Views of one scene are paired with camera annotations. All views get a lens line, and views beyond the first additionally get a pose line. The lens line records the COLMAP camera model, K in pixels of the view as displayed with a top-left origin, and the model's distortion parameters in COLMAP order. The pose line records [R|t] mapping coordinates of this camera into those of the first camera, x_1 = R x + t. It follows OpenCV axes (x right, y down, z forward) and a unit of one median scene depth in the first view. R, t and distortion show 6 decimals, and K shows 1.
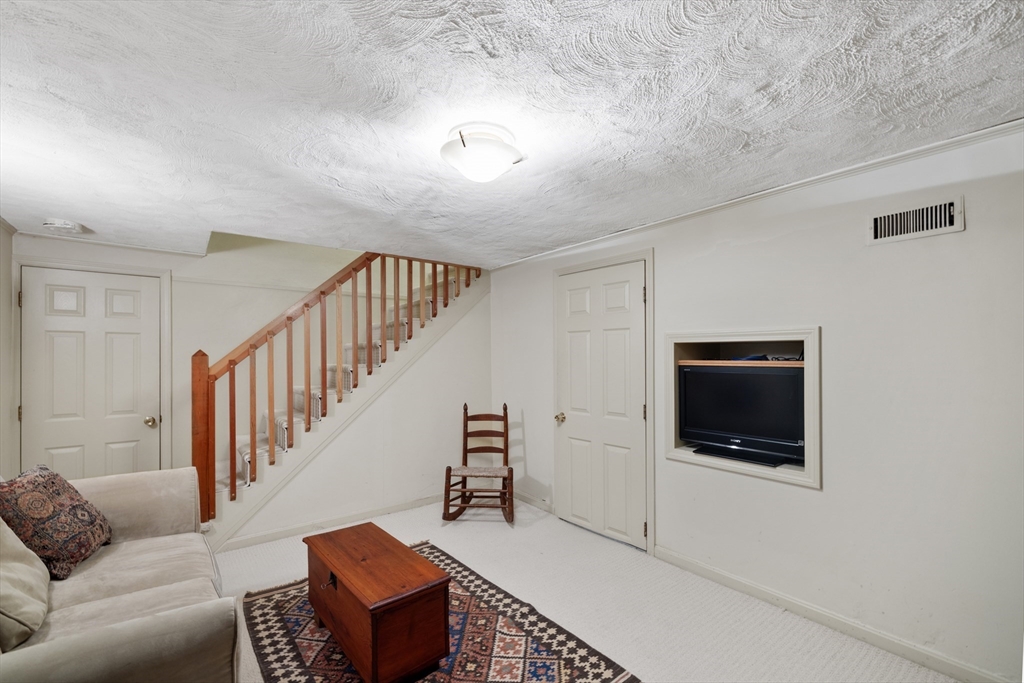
lens RADIAL K [[441.1, 0, 504.3], [0, 441.1, 348.7], [0, 0, 1]] dist [0.000080, 0.000074]
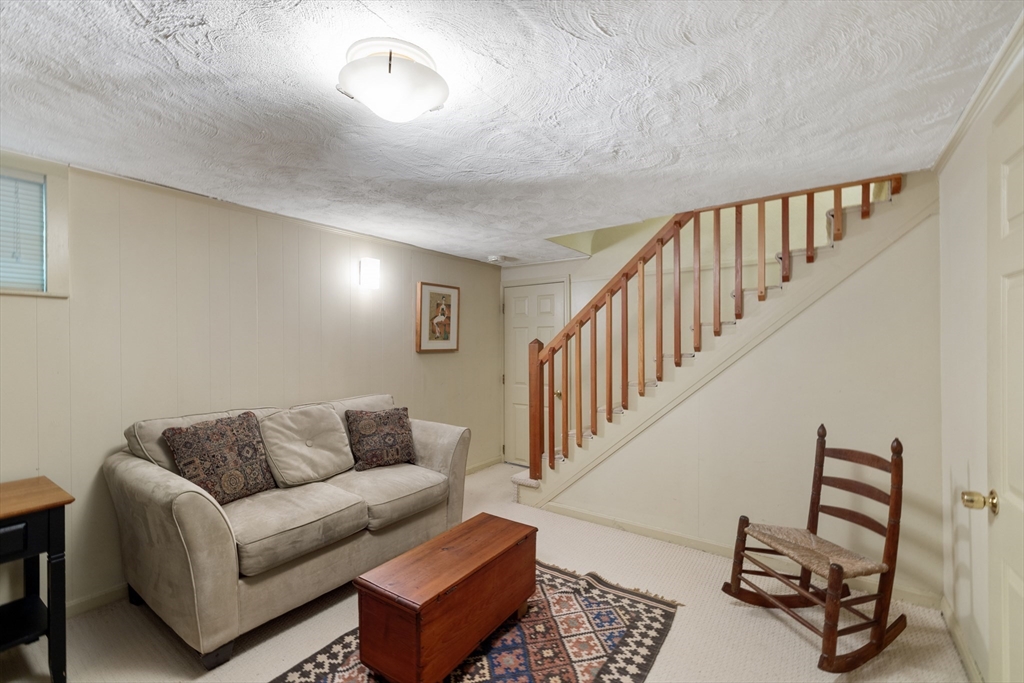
lens RADIAL K [[434.5, 0, 512.0], [0, 434.5, 341.5], [0, 0, 1]] dist [-0.000080, 0.000029]
pose [[0.278915, -0.006166, -0.960296, 0.446619], [0.020463, 0.999791, -0.000476, 0.009378], [0.960098, -0.019518, 0.278982, 0.589882]]
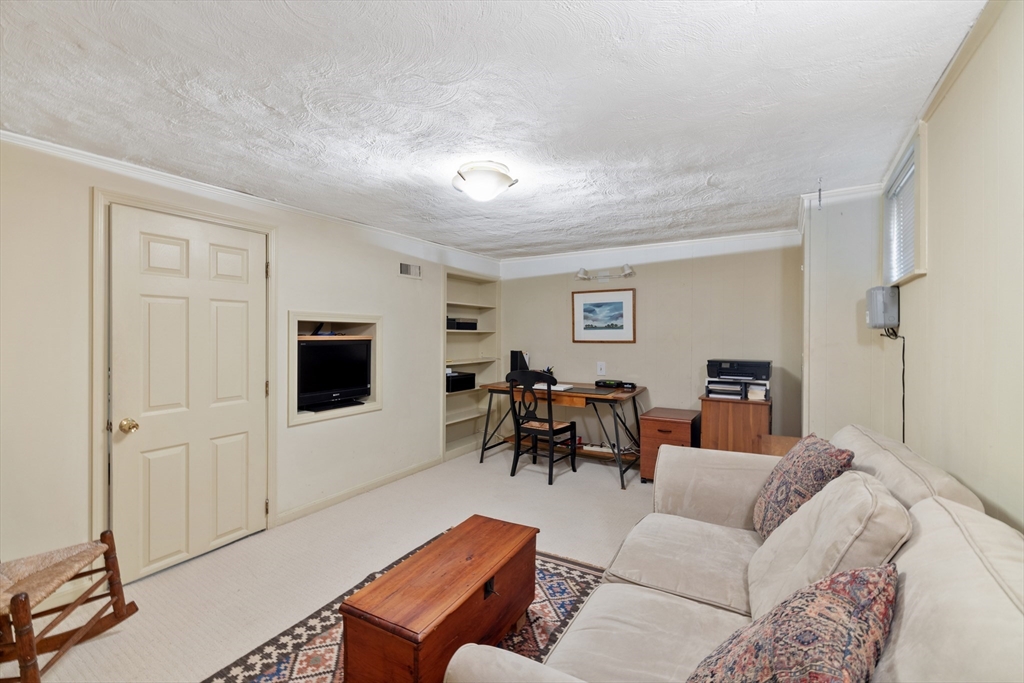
lens RADIAL K [[448.8, 0, 506.2], [0, 448.8, 320.8], [0, 0, 1]] dist [-0.002035, 0.000118]
pose [[-0.359894, 0.030454, 0.932496, -0.808061], [-0.012094, 0.999231, -0.037301, 0.022415], [-0.932915, -0.024702, -0.359249, 0.850102]]
